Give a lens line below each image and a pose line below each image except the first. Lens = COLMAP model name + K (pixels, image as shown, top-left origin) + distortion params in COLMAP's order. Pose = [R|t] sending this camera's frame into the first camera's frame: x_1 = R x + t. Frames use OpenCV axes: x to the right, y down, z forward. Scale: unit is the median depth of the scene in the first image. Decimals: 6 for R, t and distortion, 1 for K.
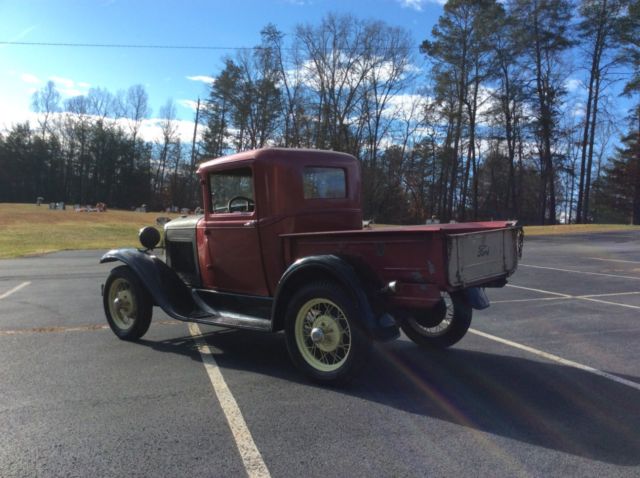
lens RADIAL K [[603.4, 0, 322.0], [0, 603.4, 240.8], [0, 0, 1]] dist [0.130279, -0.303187]
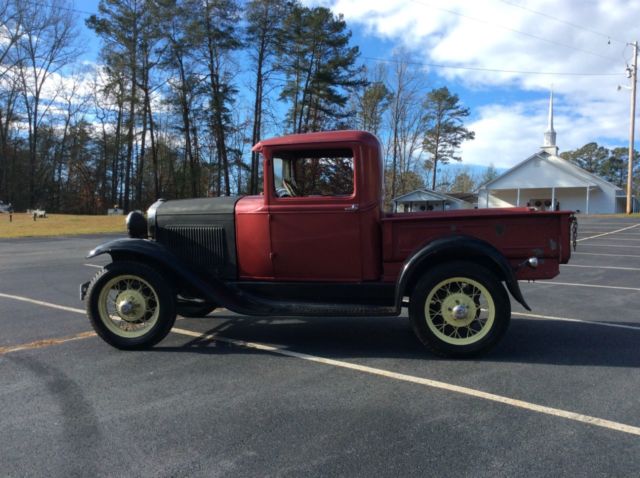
lens RADIAL K [[615.2, 0, 322.8], [0, 615.2, 240.8], [0, 0, 1]] dist [0.109631, -0.230051]
pose [[0.808363, -0.023403, 0.588219, -0.119888], [0.015719, 0.999711, 0.018173, 0.000975], [-0.588474, -0.005444, 0.808498, 0.036867]]
